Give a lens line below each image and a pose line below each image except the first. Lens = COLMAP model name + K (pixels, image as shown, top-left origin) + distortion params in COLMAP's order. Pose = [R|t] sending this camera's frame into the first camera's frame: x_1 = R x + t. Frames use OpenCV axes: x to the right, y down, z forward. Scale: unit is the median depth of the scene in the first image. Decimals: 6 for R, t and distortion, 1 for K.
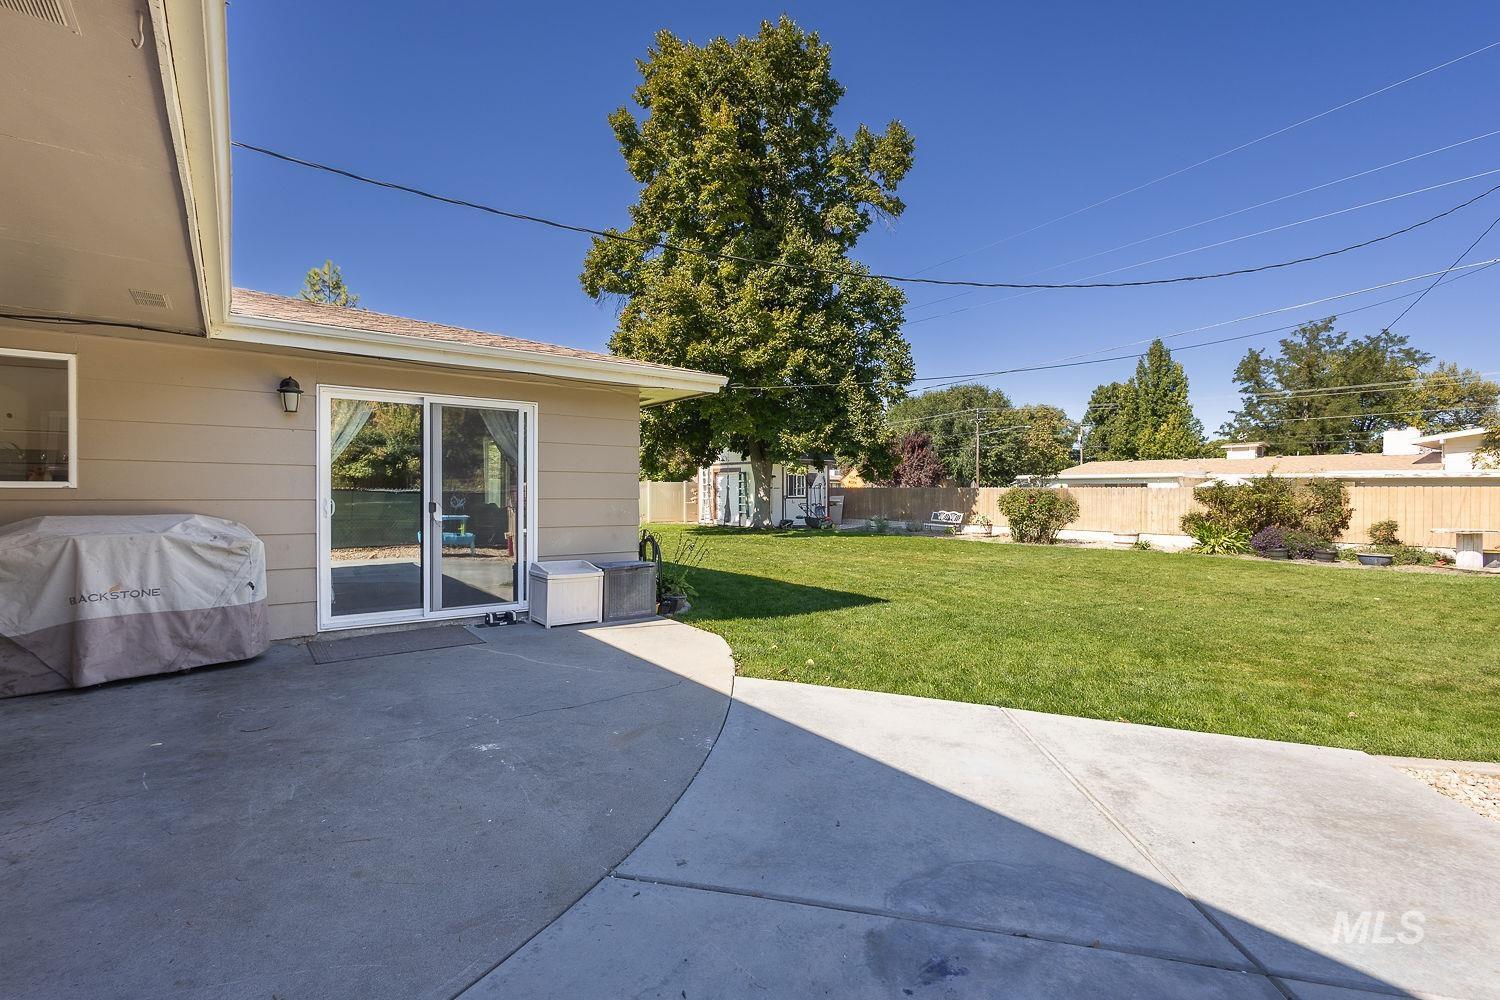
lens RADIAL K [[688.7, 0, 750.0], [0, 688.7, 500.0], [0, 0, 1]] dist [0.005359, -0.000552]
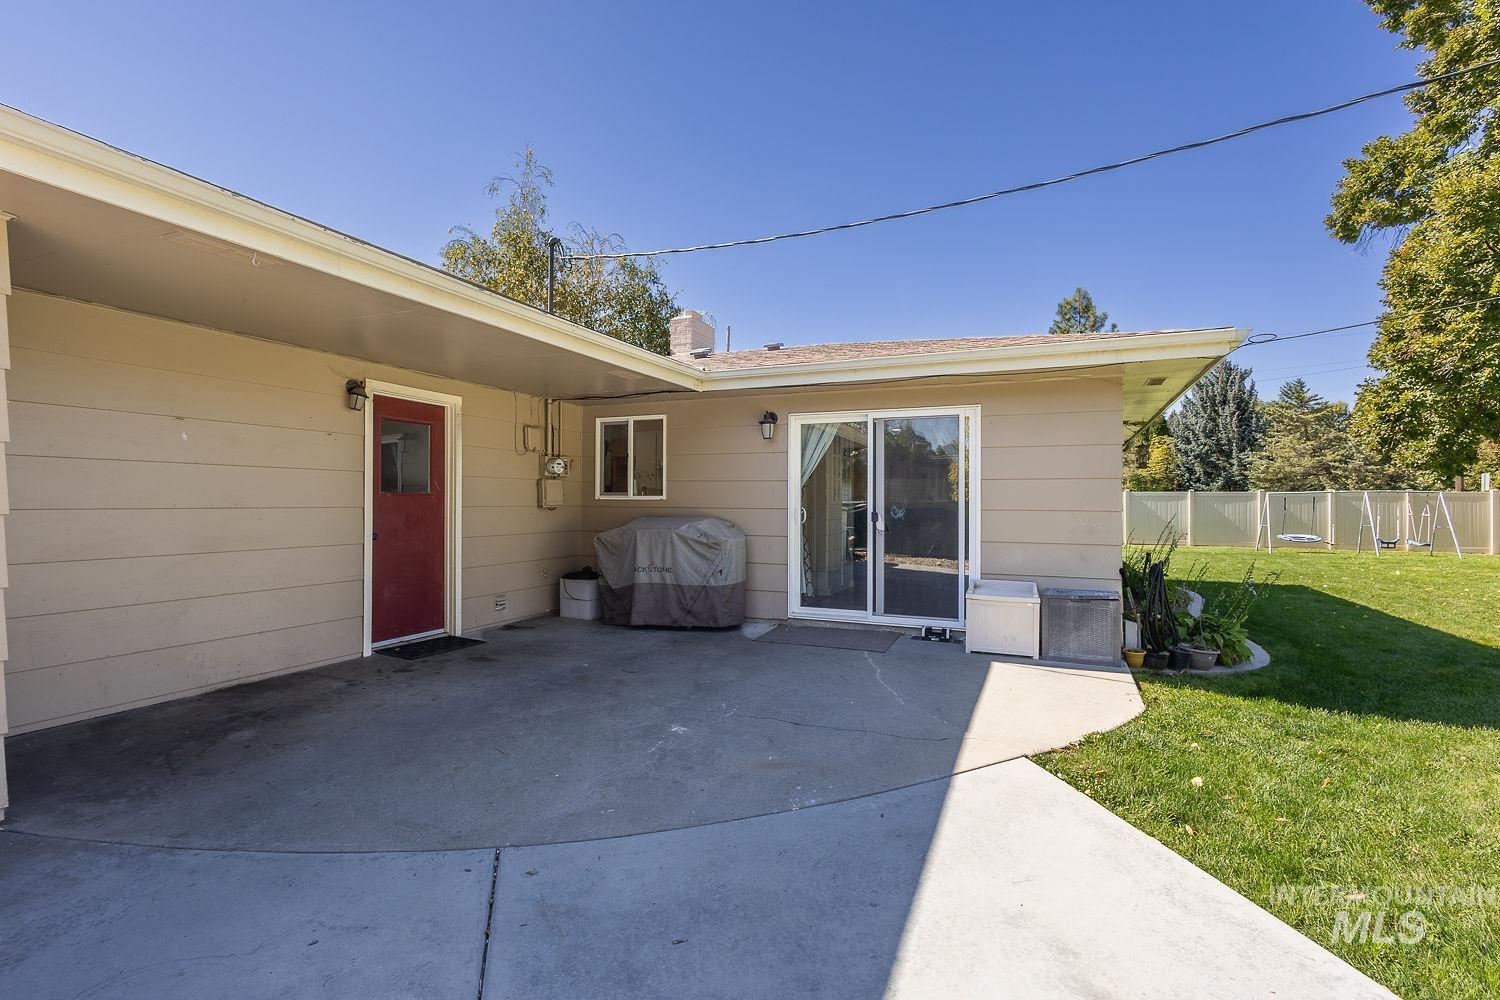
lens RADIAL K [[688.7, 0, 750.0], [0, 688.7, 500.0], [0, 0, 1]] dist [0.005359, -0.000552]
pose [[0.493159, -0.006578, -0.869914, 0.114003], [-0.012944, 0.999805, -0.014898, 0.000964], [0.869843, 0.018607, 0.492978, 0.097364]]
